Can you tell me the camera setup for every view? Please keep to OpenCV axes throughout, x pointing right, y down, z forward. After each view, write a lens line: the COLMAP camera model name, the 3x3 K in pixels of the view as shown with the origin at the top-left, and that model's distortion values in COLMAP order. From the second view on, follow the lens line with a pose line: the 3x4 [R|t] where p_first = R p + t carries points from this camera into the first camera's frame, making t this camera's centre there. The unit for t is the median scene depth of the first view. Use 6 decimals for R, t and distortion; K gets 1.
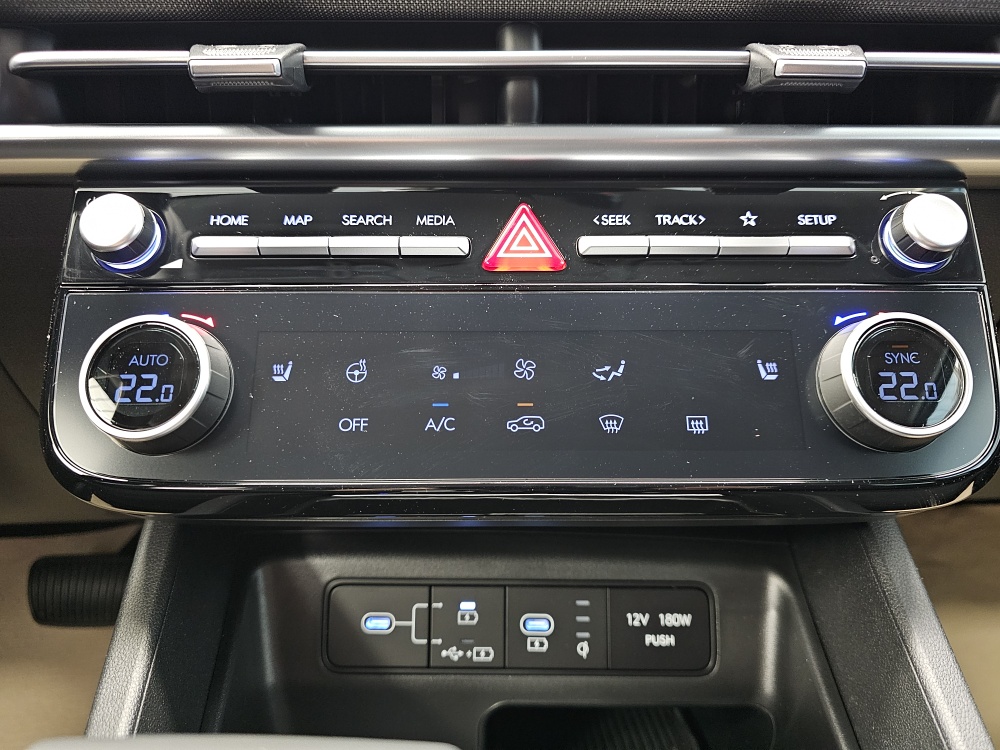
lens RADIAL K [[695.1, 0, 505.8], [0, 695.1, 367.4], [0, 0, 1]] dist [0.001819, -0.025484]
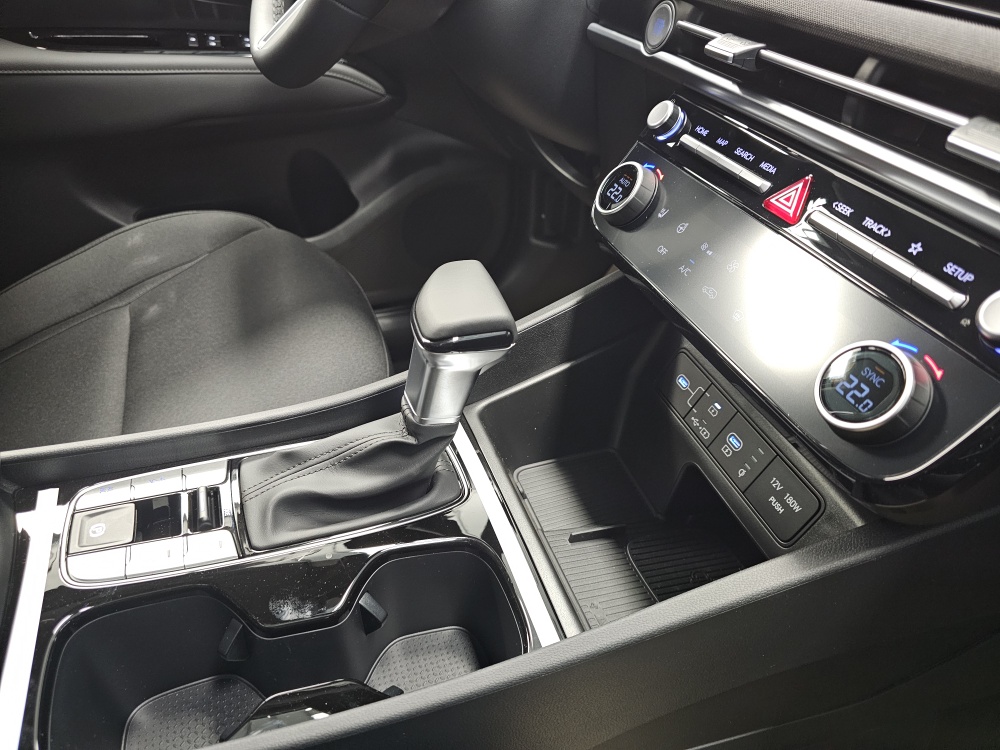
lens RADIAL K [[695.1, 0, 505.8], [0, 695.1, 367.4], [0, 0, 1]] dist [0.001819, -0.025484]
pose [[0.303601, 0.553906, -0.775251, 1.235298], [-0.367603, 0.818755, 0.441030, -0.320465], [0.879030, 0.151088, 0.452192, -0.207383]]
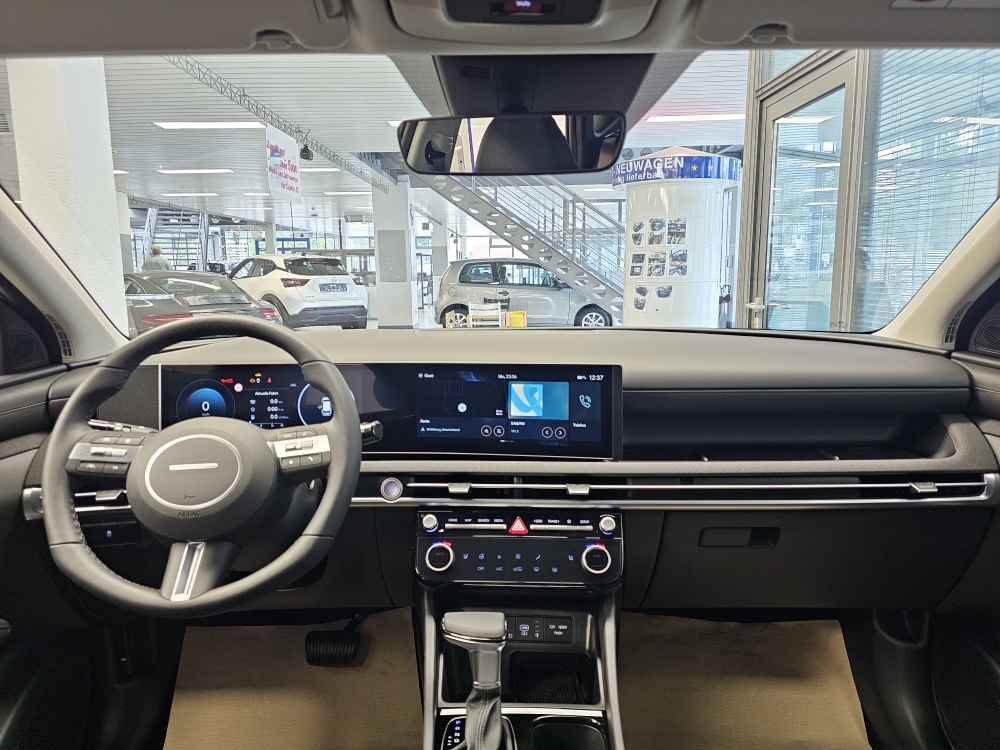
lens RADIAL K [[670.8, 0, 492.9], [0, 670.8, 361.9], [0, 0, 1]] dist [0.079990, -0.088938]
pose [[0.997273, -0.006493, -0.073509, 0.186886], [-0.010086, 0.974782, -0.222933, -0.241269], [0.073103, 0.223066, 0.972058, -3.451884]]
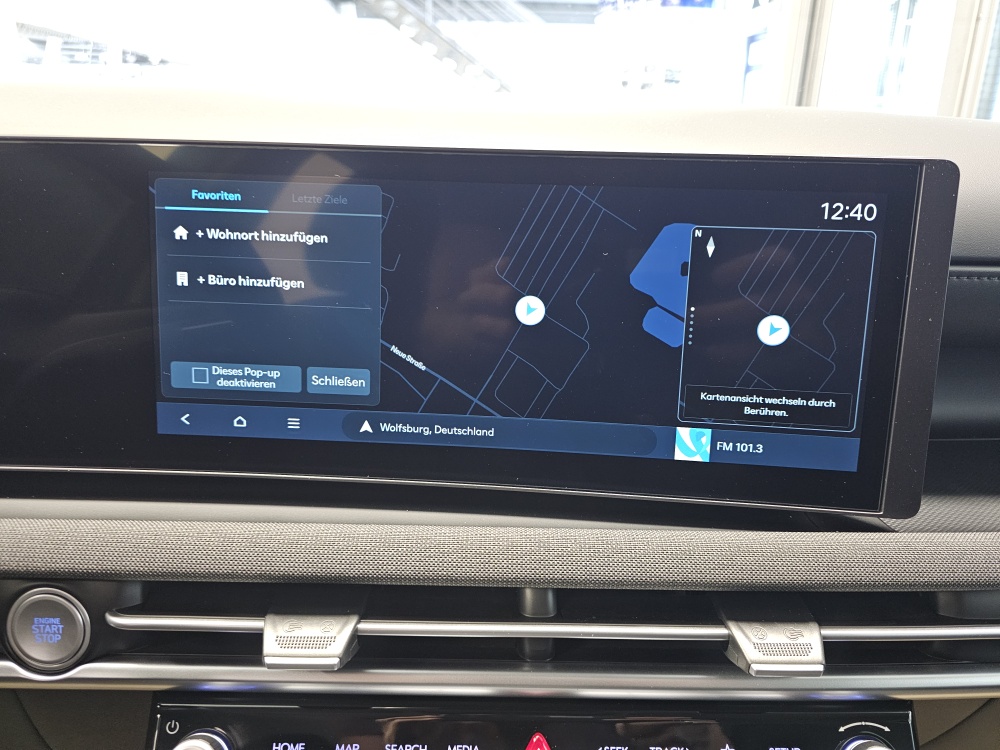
lens RADIAL K [[695.3, 0, 506.8], [0, 695.3, 358.8], [0, 0, 1]] dist [0.005121, -0.028322]
pose [[0.999768, 0.019655, 0.008863, -0.048341], [-0.019186, 0.998553, -0.050231, -0.818769], [-0.009837, 0.050049, 0.998698, -0.210984]]
